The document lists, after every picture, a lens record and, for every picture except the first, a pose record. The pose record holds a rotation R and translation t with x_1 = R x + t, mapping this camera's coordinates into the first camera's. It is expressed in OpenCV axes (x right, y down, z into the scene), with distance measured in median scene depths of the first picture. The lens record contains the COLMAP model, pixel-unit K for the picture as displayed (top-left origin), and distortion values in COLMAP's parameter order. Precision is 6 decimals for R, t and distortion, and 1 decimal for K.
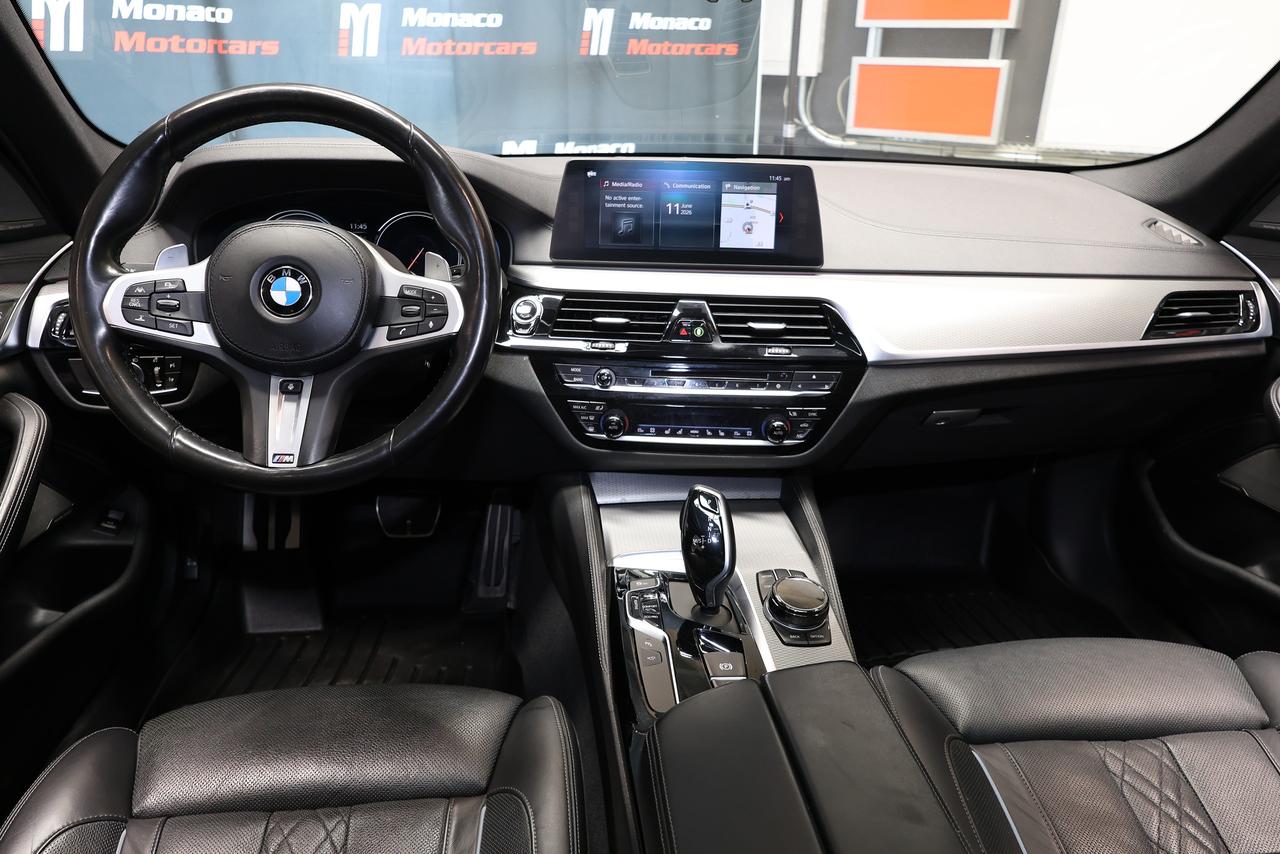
lens RADIAL K [[957.9, 0, 665.8], [0, 957.9, 432.7], [0, 0, 1]] dist [-0.002102, 0.005603]
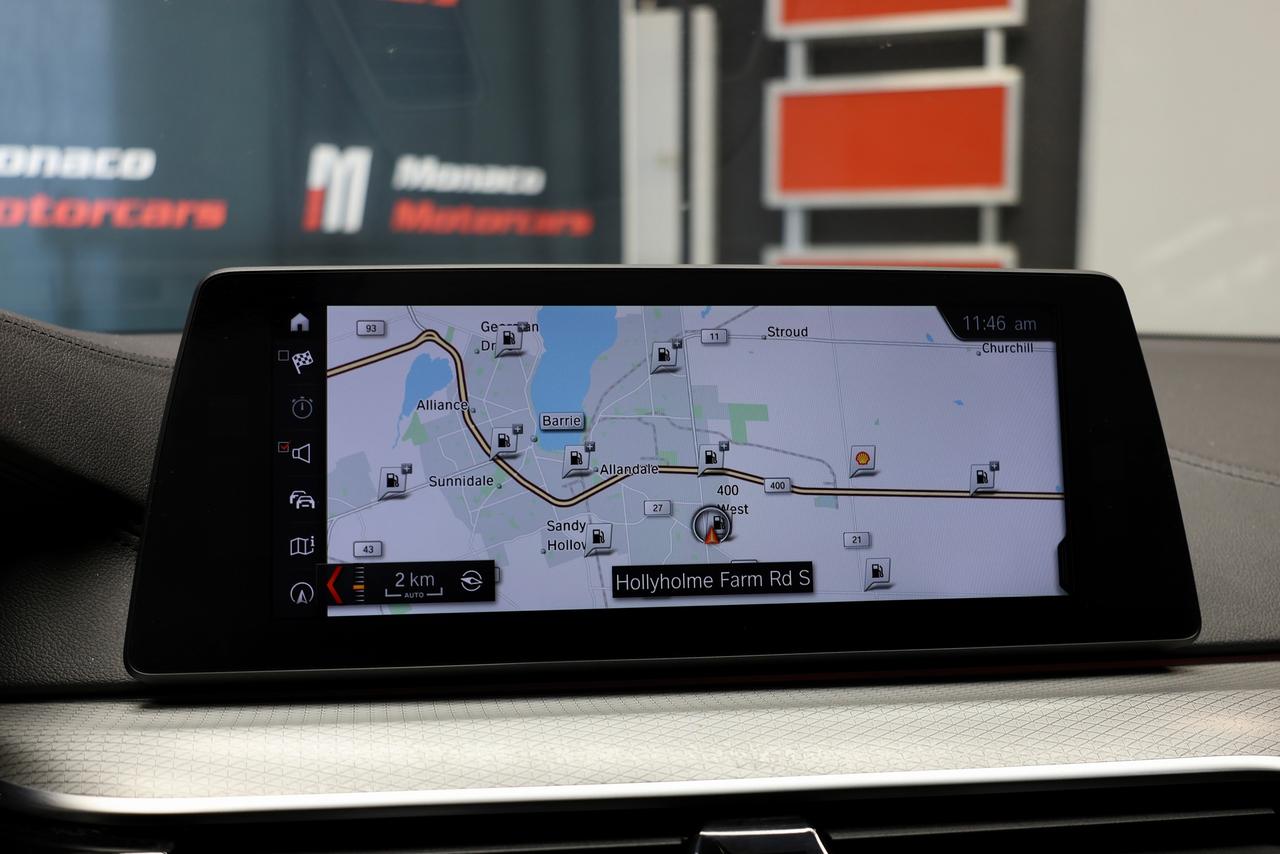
lens RADIAL K [[1379.0, 0, 641.9], [0, 1379.0, 402.9], [0, 0, 1]] dist [-0.001254, 0.036146]
pose [[0.988981, -0.033992, 0.144090, -0.041353], [0.076257, 0.951200, -0.299005, -0.135406], [-0.126895, 0.306698, 0.943310, 0.652953]]
